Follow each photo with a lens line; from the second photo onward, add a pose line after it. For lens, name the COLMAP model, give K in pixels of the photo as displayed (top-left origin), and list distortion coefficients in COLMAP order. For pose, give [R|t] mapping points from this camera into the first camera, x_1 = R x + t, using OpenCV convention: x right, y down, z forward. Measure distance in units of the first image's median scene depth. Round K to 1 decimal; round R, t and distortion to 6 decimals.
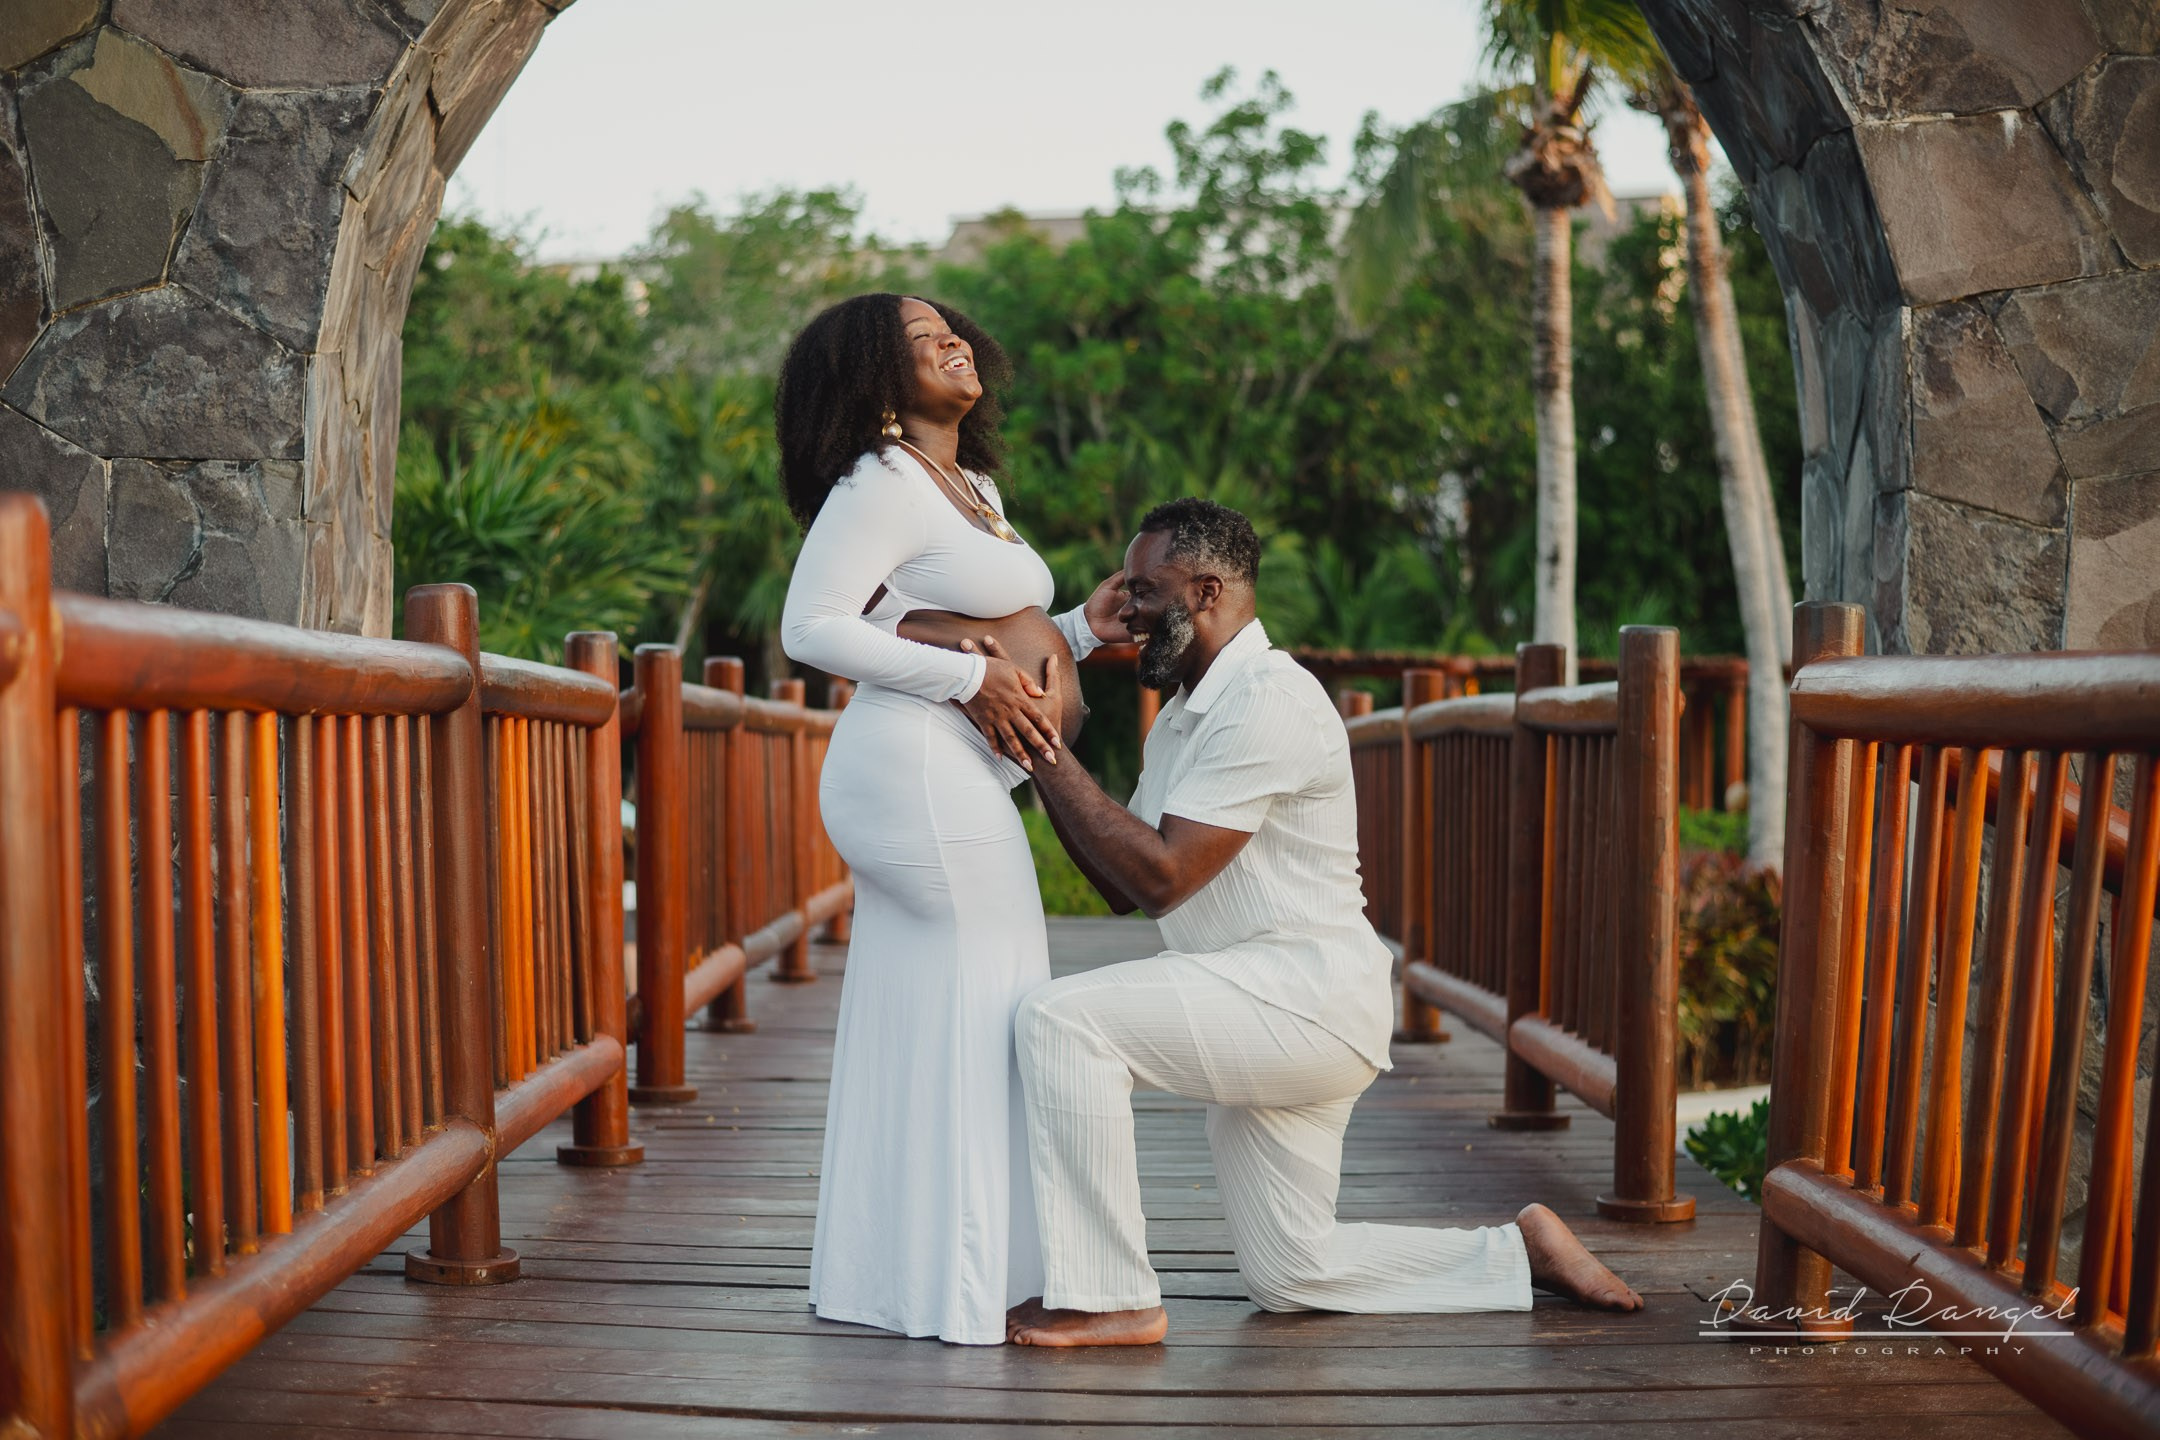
lens RADIAL K [[3158.0, 0, 1080.0], [0, 3158.0, 720.0], [0, 0, 1]] dist [-0.100278, 0.091764]
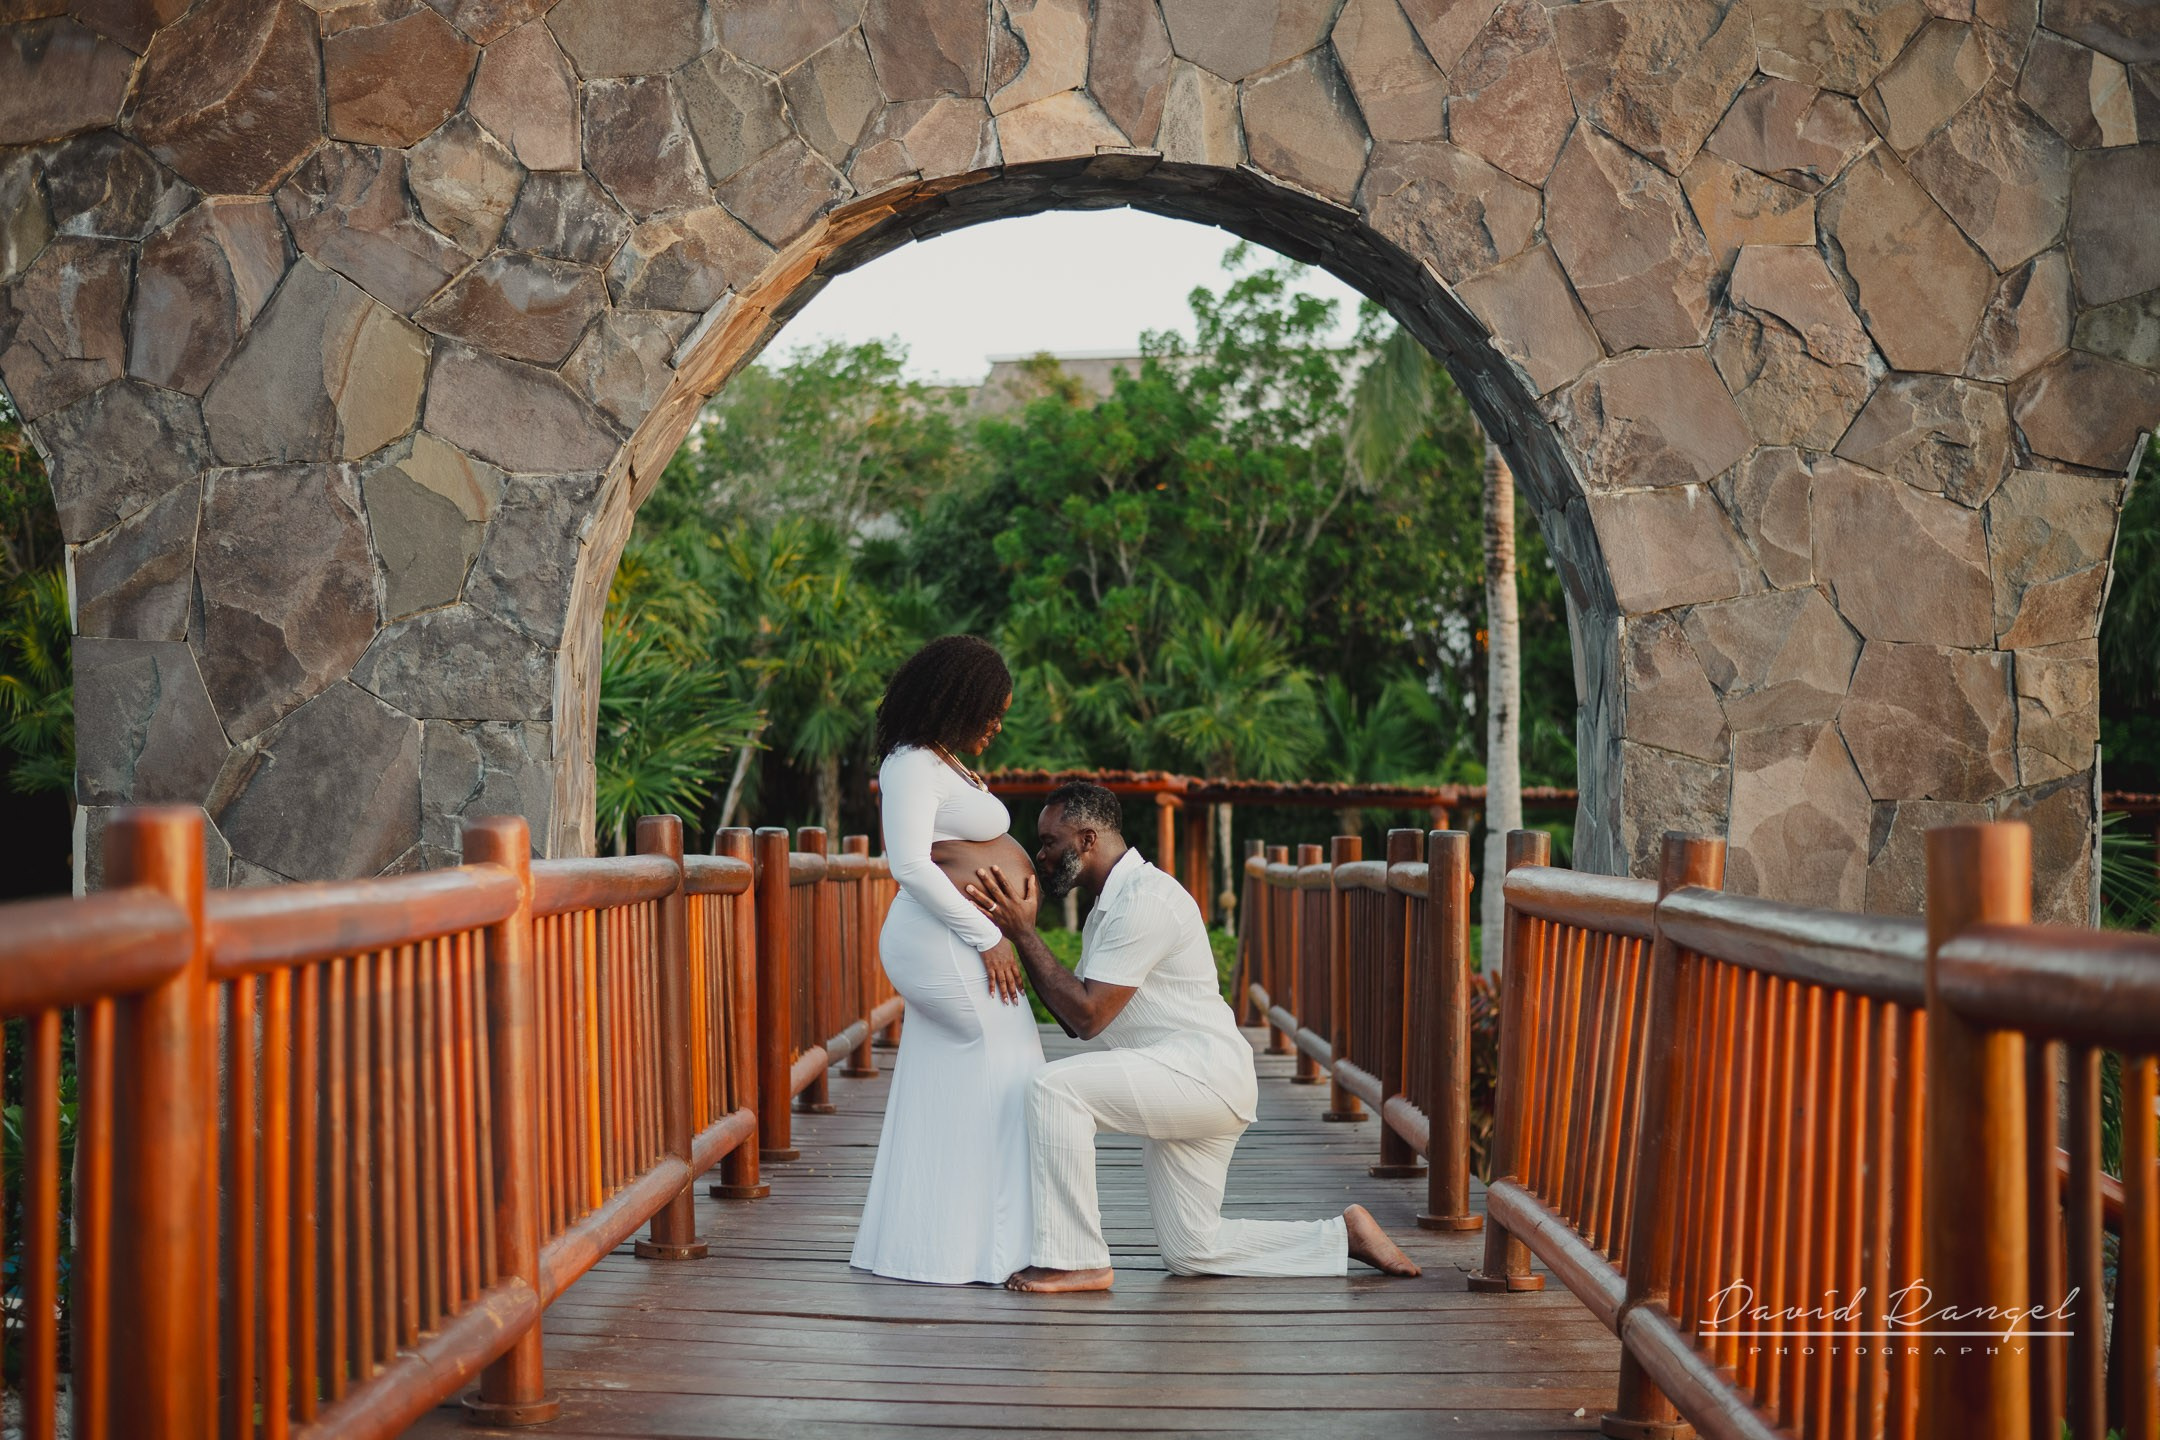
lens RADIAL K [[3158.0, 0, 1080.0], [0, 3158.0, 720.0], [0, 0, 1]] dist [-0.100278, 0.091764]
pose [[0.999920, -0.001493, -0.012567, 0.024041], [0.001073, 0.999442, -0.033394, -0.032606], [0.012610, 0.033378, 0.999363, -0.502032]]
